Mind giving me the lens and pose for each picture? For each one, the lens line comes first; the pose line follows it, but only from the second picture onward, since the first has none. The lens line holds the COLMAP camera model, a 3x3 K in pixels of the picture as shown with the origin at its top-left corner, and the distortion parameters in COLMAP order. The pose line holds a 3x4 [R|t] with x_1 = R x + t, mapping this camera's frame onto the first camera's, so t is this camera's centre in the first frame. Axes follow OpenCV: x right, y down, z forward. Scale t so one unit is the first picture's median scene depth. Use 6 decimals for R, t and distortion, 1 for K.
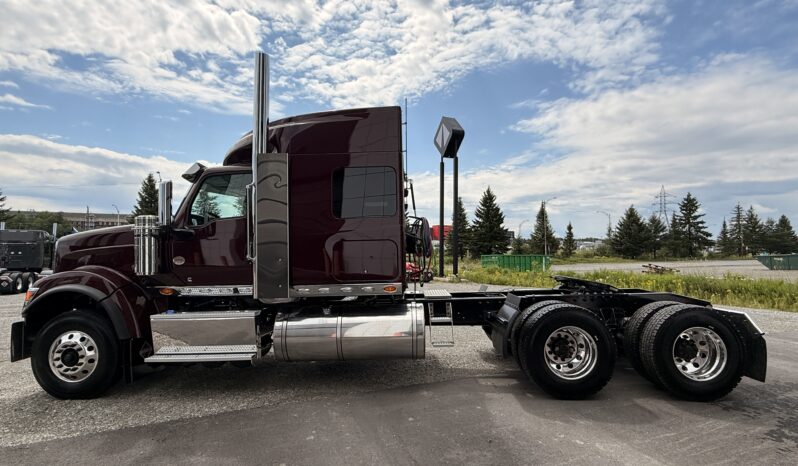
lens RADIAL K [[389.3, 0, 397.7], [0, 389.3, 228.8], [0, 0, 1]] dist [-0.000323, 0.001499]
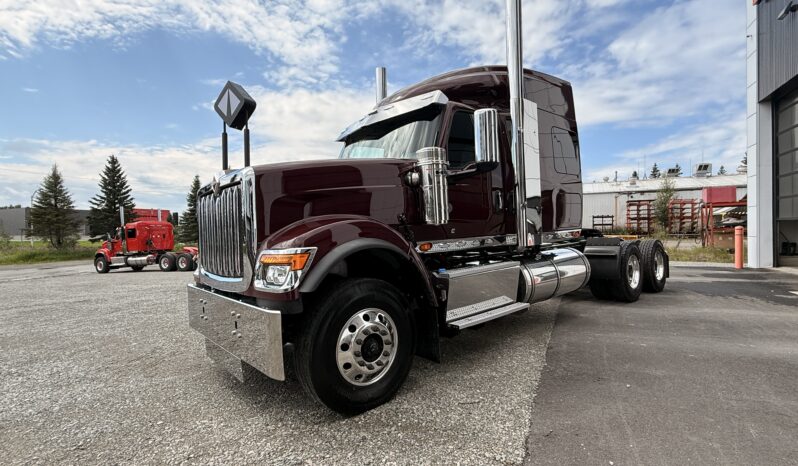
lens RADIAL K [[389.3, 0, 396.9], [0, 389.3, 236.7], [0, 0, 1]] dist [-0.000323, 0.001499]
pose [[0.736673, -0.025493, 0.675768, -0.120924], [-0.010788, 0.998719, 0.049437, 0.010449], [-0.676163, -0.043709, 0.735455, 0.047502]]
